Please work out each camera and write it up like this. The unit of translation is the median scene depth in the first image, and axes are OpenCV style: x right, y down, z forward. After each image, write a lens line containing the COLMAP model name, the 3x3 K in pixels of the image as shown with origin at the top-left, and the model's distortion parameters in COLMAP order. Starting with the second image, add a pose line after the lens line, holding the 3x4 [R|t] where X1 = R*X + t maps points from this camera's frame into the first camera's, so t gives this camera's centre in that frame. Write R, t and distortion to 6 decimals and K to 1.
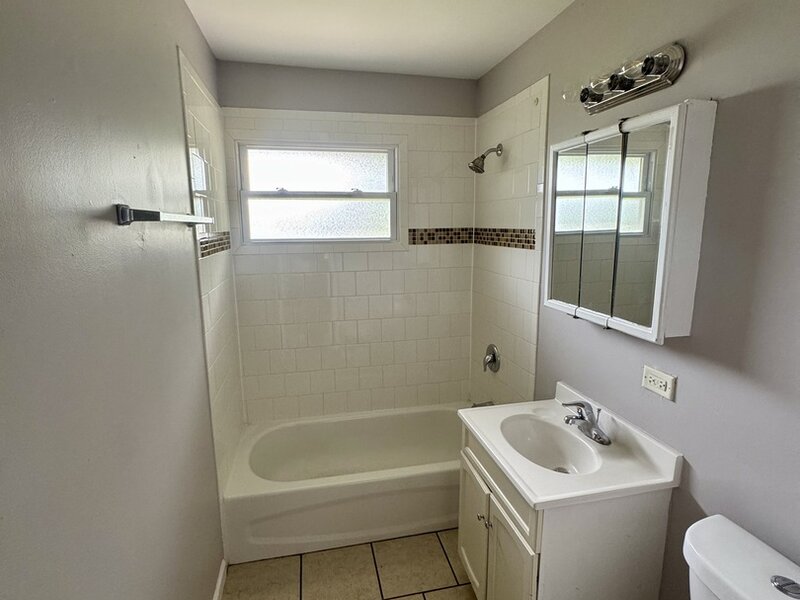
lens RADIAL K [[425.5, 0, 401.9], [0, 425.5, 299.2], [0, 0, 1]] dist [-0.000091, 0.000665]
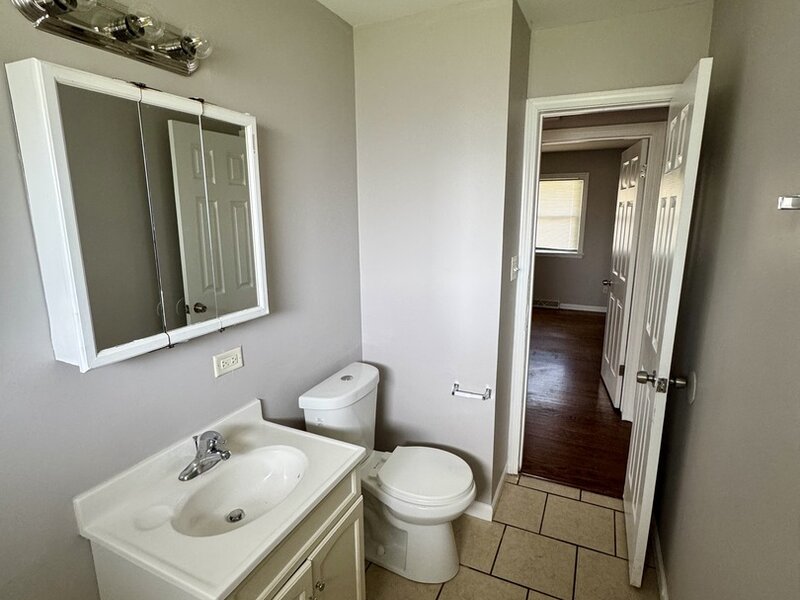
lens RADIAL K [[425.5, 0, 401.9], [0, 425.5, 299.2], [0, 0, 1]] dist [-0.000091, 0.000665]
pose [[-0.795923, -0.114914, 0.594392, -0.372224], [0.112855, 0.936446, 0.332163, -0.259036], [-0.594786, 0.331456, -0.732370, 1.430954]]
